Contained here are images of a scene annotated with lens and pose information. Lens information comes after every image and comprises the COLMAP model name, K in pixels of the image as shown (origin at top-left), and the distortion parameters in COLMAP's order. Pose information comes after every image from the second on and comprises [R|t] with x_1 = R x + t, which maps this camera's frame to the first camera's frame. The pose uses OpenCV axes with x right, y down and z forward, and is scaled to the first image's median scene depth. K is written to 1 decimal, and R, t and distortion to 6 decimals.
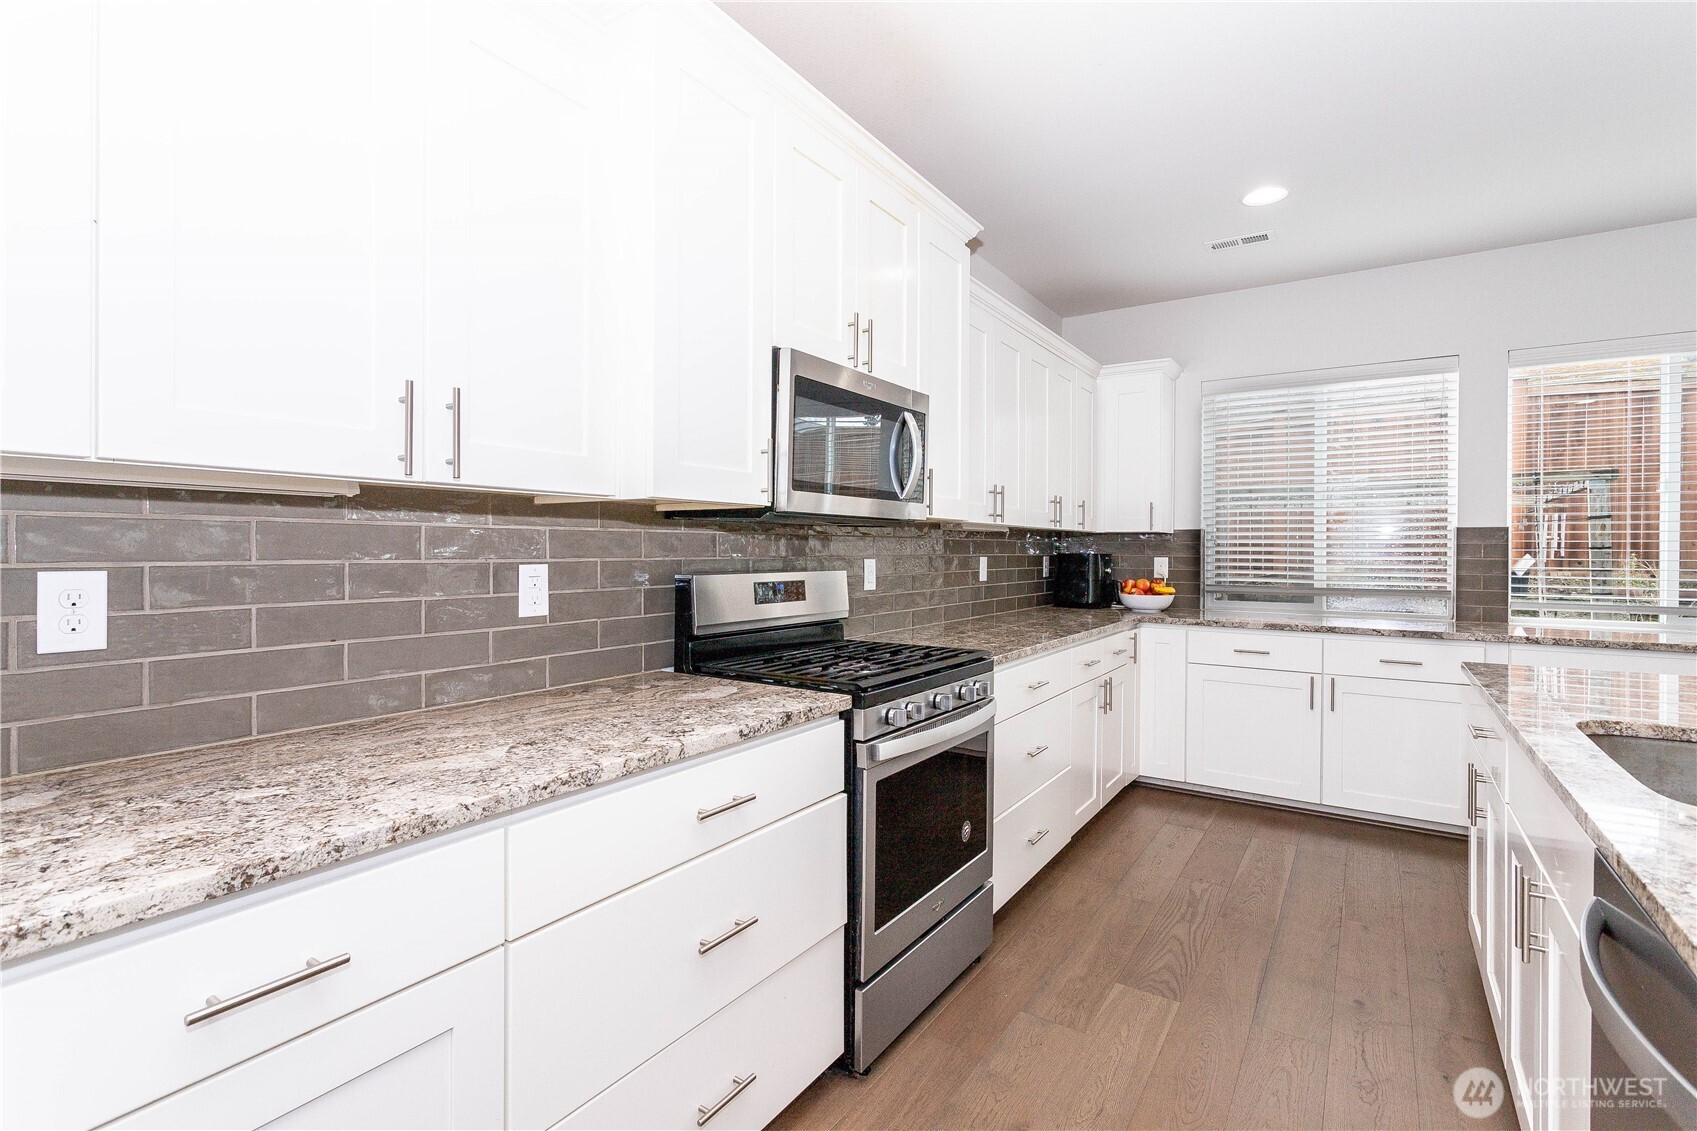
lens RADIAL K [[801.9, 0, 841.1], [0, 801.9, 553.6], [0, 0, 1]] dist [0.004073, 0.001561]
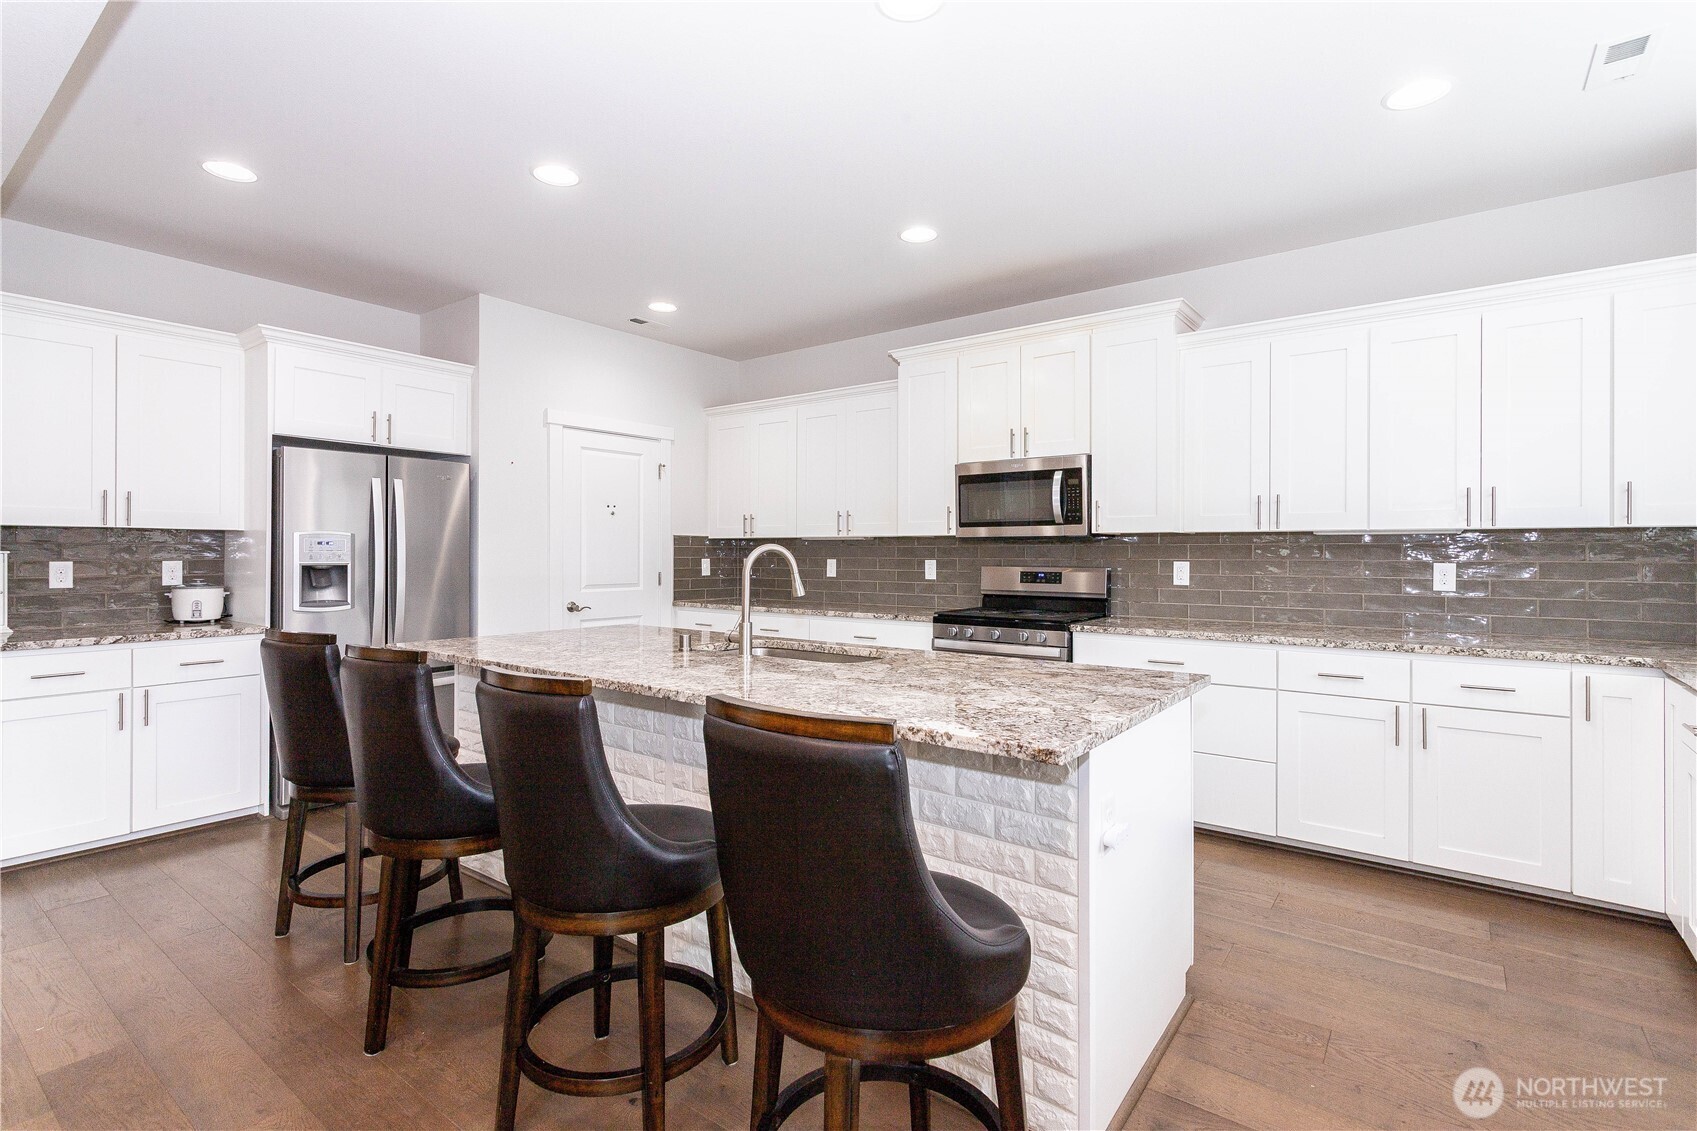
lens RADIAL K [[801.9, 0, 841.1], [0, 801.9, 552.4], [0, 0, 1]] dist [0.004073, 0.001561]
pose [[-0.069220, -0.006623, -0.997579, 1.106643], [-0.008298, 0.999947, -0.006063, 0.003061], [0.997567, 0.007858, -0.069272, 0.416694]]
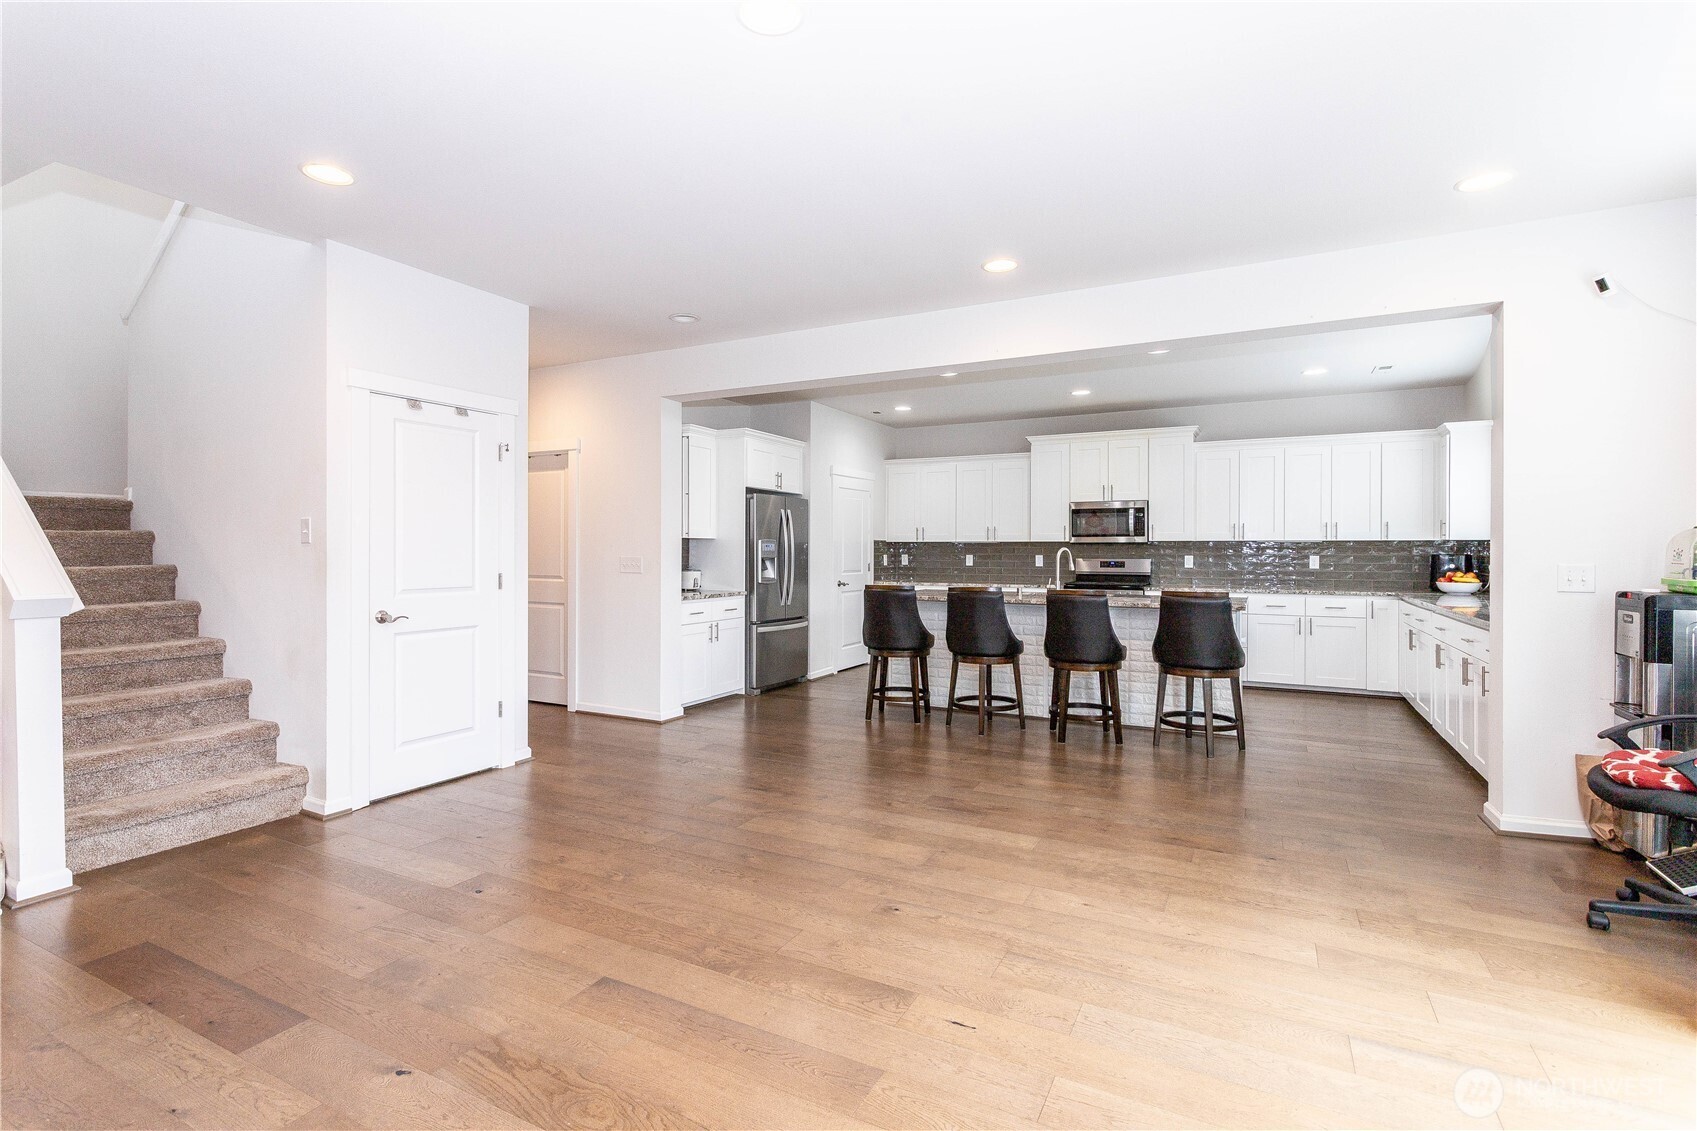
lens RADIAL K [[801.9, 0, 843.6], [0, 801.9, 556.5], [0, 0, 1]] dist [0.004073, 0.001561]
pose [[0.100729, 0.002216, -0.994911, 1.964552], [-0.006767, 0.999976, 0.001543, 0.010202], [0.994891, 0.006577, 0.100742, -0.287017]]
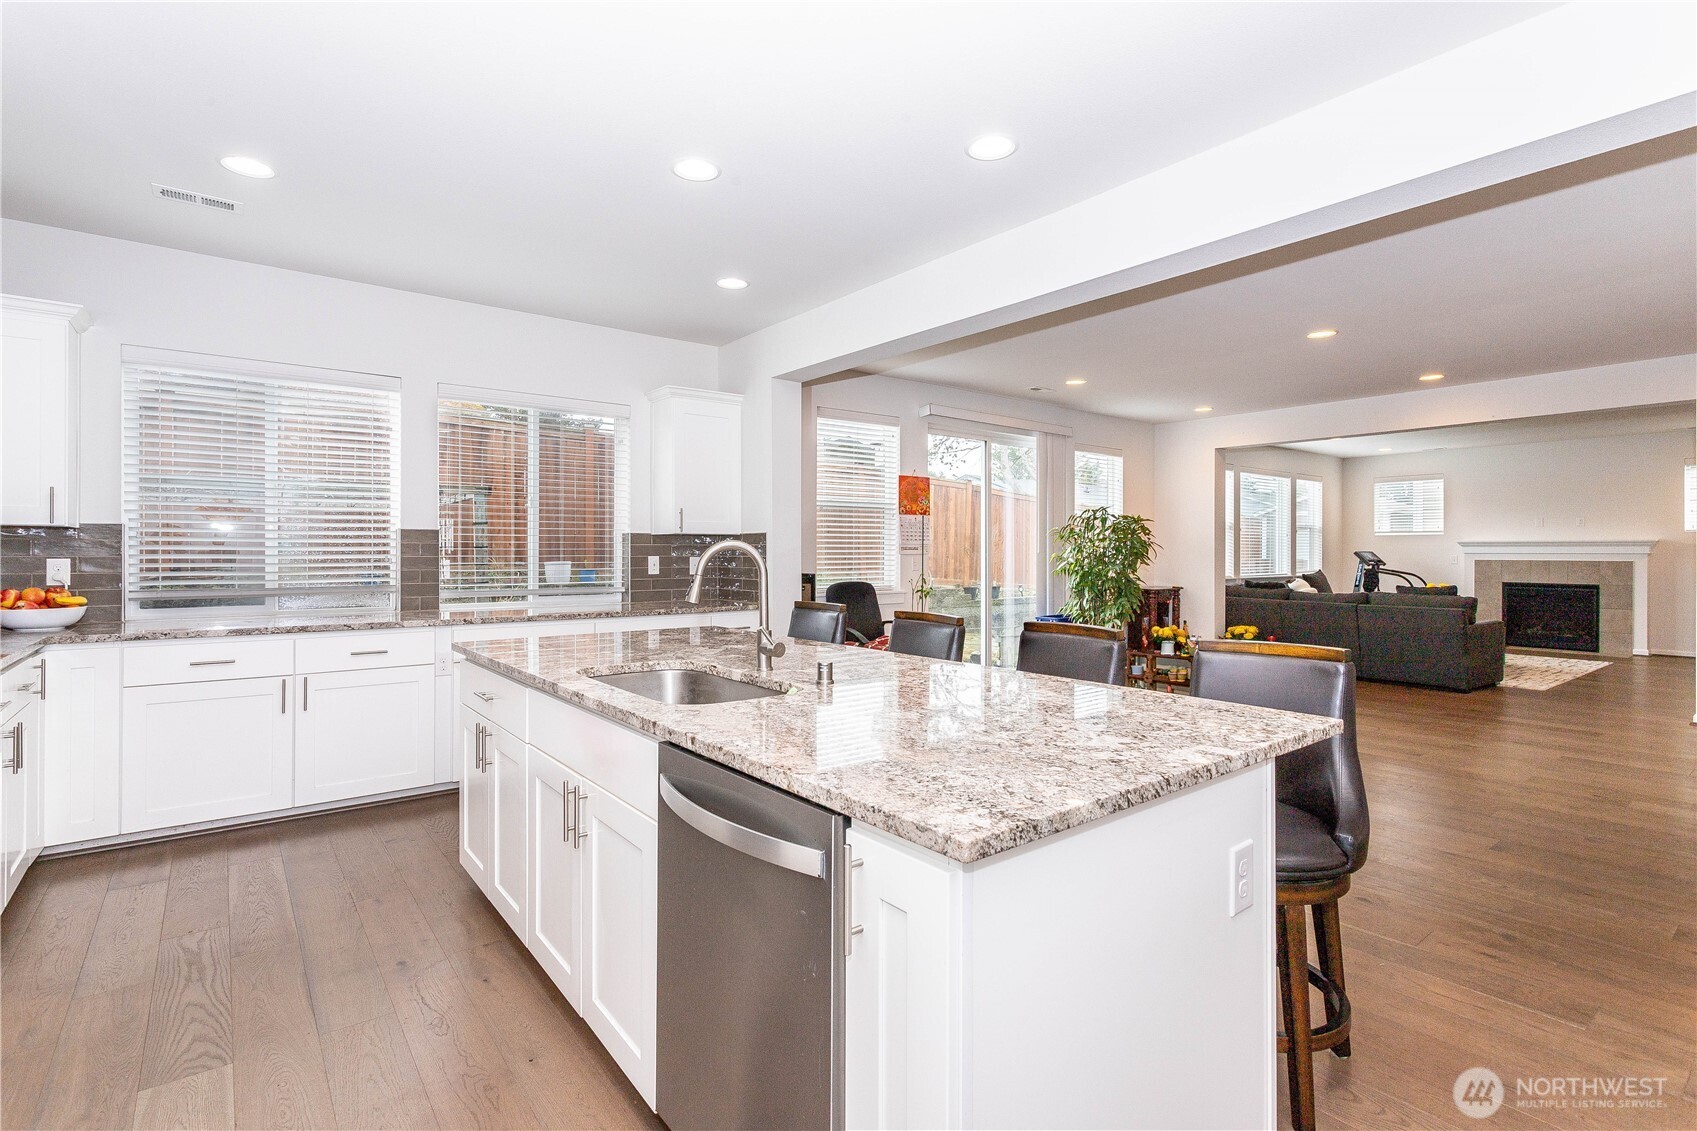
lens RADIAL K [[801.9, 0, 836.5], [0, 801.9, 556.1], [0, 0, 1]] dist [0.004073, 0.001561]
pose [[0.321330, -0.009825, 0.946916, -0.113583], [0.004653, 0.999950, 0.008796, -0.001474], [-0.946956, 0.001580, 0.321359, 0.050629]]
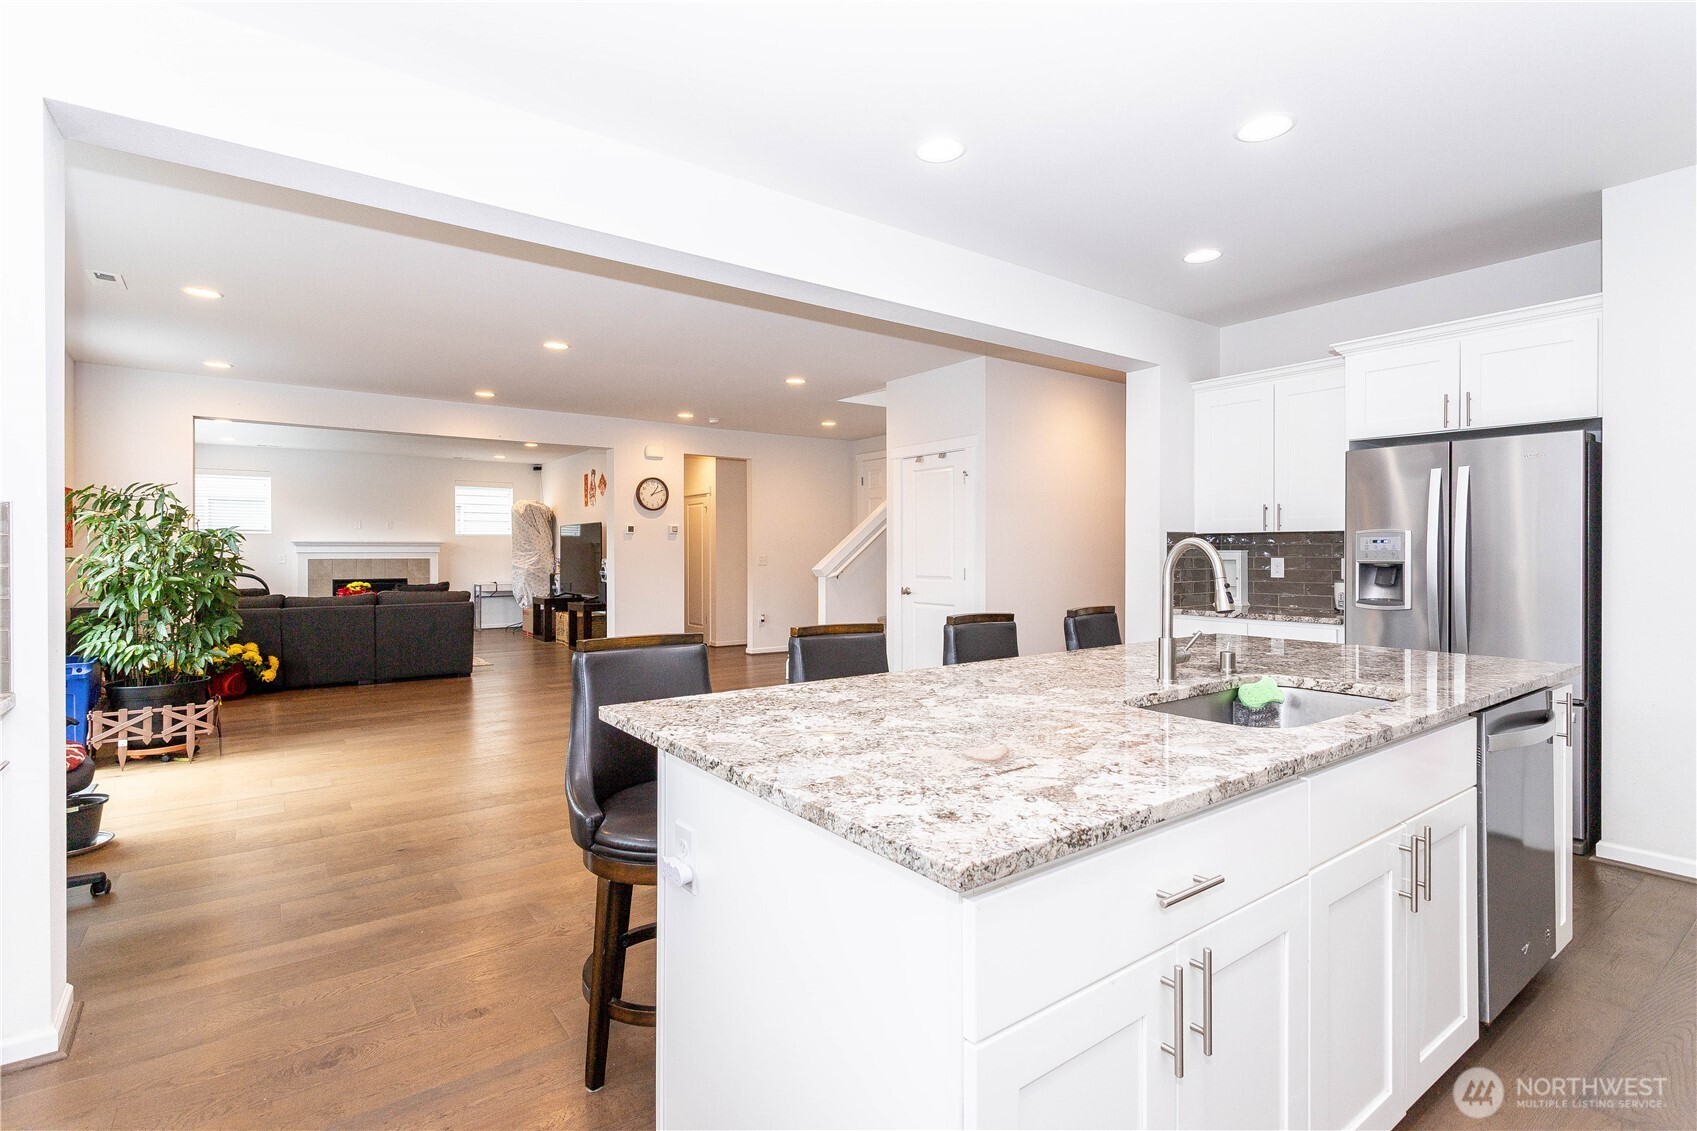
lens RADIAL K [[801.9, 0, 847.5], [0, 801.9, 555.3], [0, 0, 1]] dist [0.004073, 0.001561]
pose [[-0.940418, -0.005454, 0.339977, 0.448237], [-0.001668, 0.999933, 0.011427, -0.002447], [-0.340017, 0.010179, -0.940364, 0.866066]]
